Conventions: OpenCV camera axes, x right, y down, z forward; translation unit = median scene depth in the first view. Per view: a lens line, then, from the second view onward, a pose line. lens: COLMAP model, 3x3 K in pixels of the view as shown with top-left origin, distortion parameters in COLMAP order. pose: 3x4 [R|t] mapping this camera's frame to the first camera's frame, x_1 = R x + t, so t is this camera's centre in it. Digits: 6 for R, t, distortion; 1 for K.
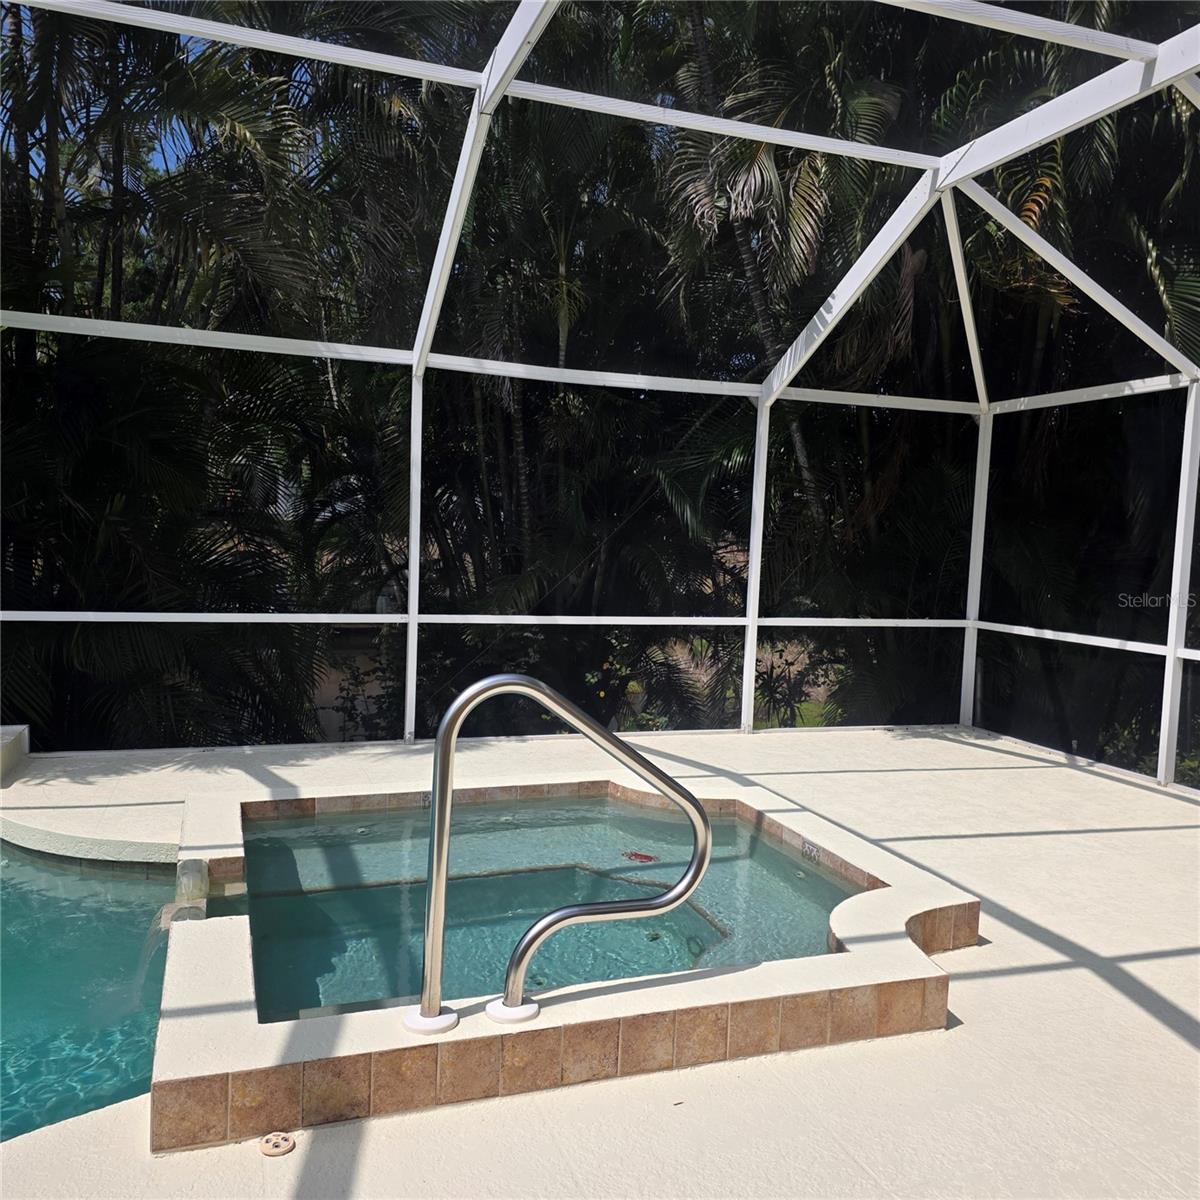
lens RADIAL K [[1049.7, 0, 600.0], [0, 1049.7, 600.0], [0, 0, 1]] dist [0.125654, -0.109186]
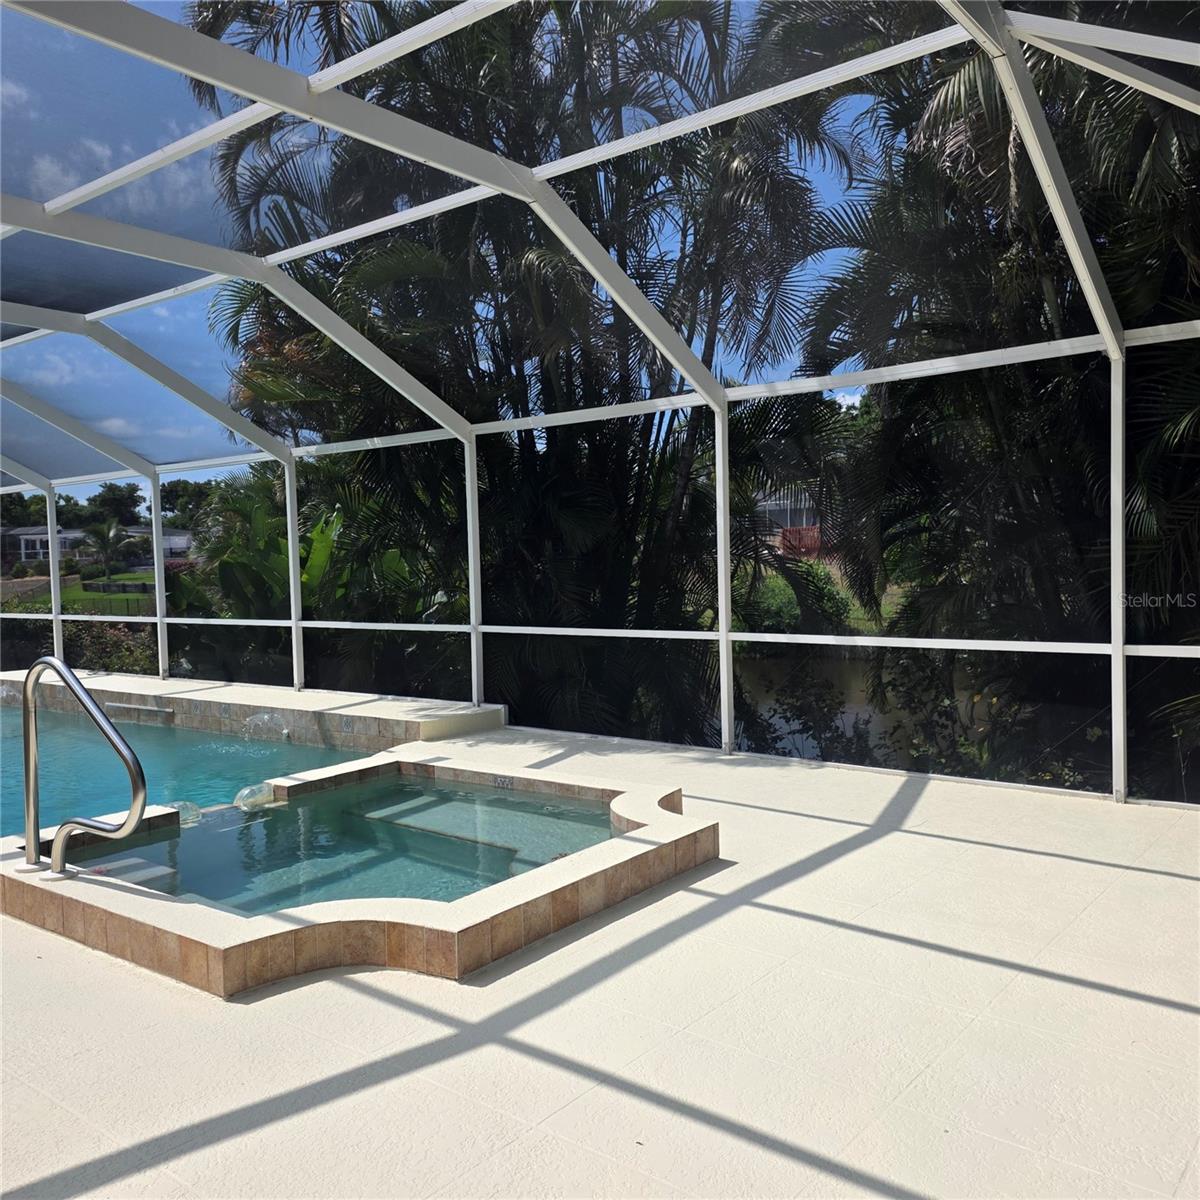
lens RADIAL K [[1038.8, 0, 600.0], [0, 1038.8, 600.0], [0, 0, 1]] dist [0.174164, -0.271230]
pose [[0.527346, -0.017627, -0.849468, 0.920837], [-0.010905, 0.999562, -0.027512, 0.016162], [0.849581, 0.023772, 0.526922, 0.482697]]
